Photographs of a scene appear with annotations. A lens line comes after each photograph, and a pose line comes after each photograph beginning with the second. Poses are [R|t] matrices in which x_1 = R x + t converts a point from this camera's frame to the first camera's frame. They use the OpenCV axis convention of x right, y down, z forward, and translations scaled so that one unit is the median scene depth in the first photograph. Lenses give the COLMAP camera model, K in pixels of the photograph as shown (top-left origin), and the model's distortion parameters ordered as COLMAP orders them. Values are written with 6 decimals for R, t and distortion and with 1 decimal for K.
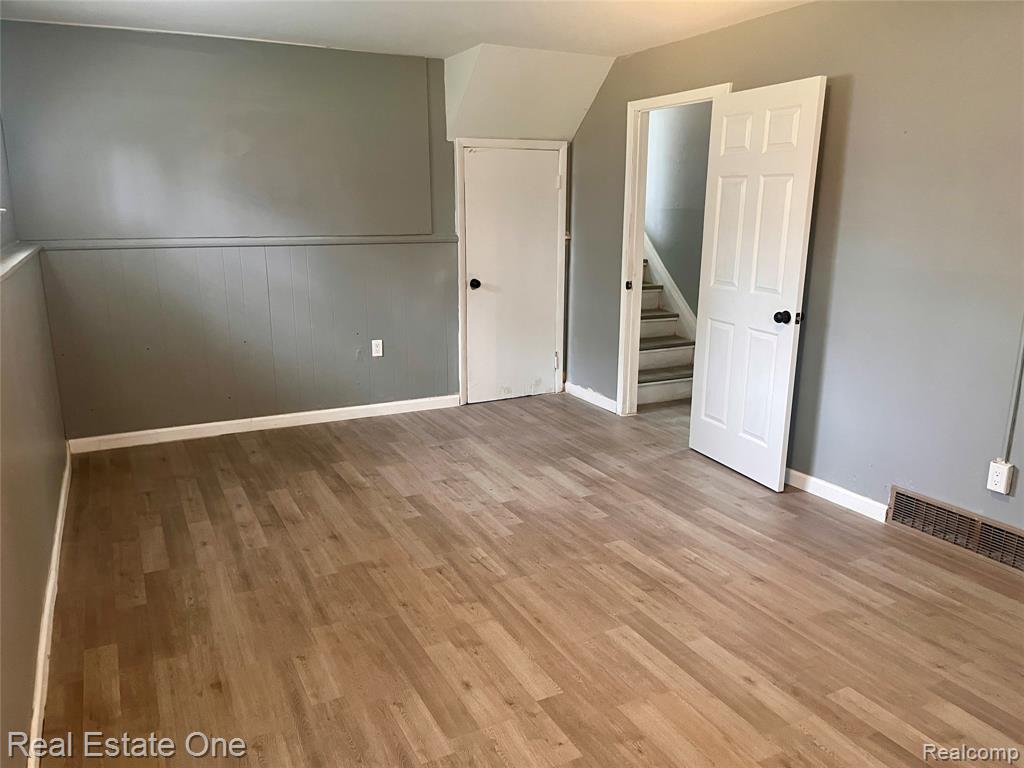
lens RADIAL K [[765.9, 0, 512.0], [0, 765.9, 384.0], [0, 0, 1]] dist [0.034227, -0.001361]
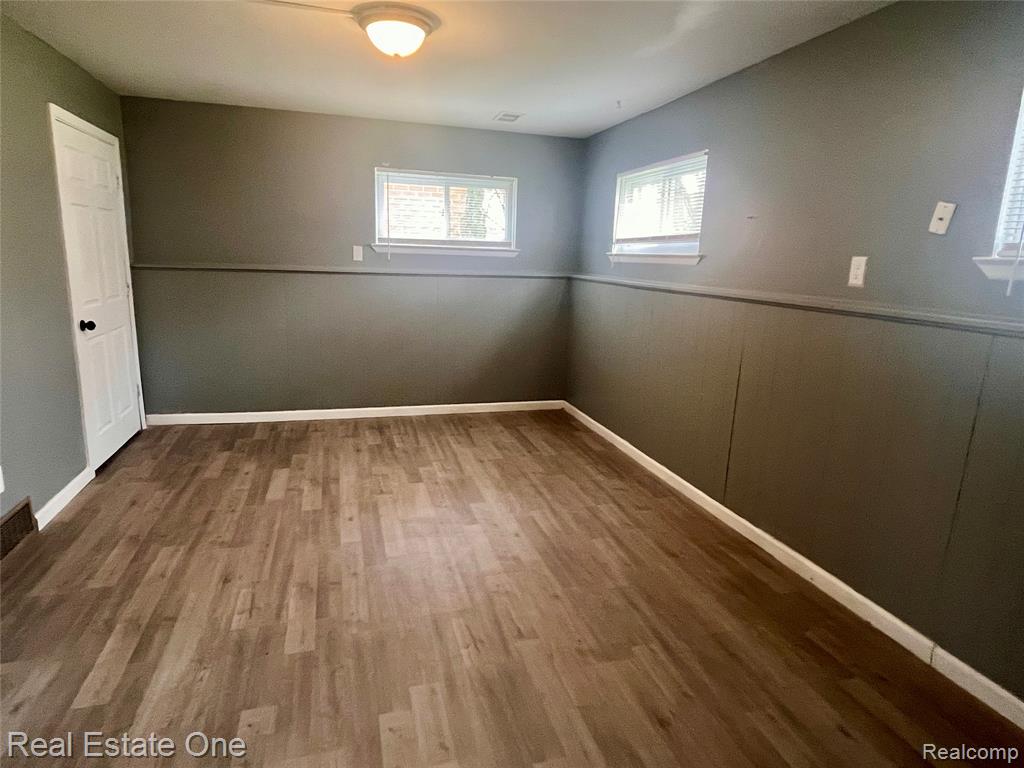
lens RADIAL K [[586.7, 0, 512.0], [0, 586.7, 384.0], [0, 0, 1]] dist [-0.006059, -0.002575]
pose [[-0.981131, -0.075274, 0.178090, -0.197015], [0.009084, 0.902138, 0.431352, -0.347302], [-0.193131, 0.424831, -0.884432, 1.572282]]
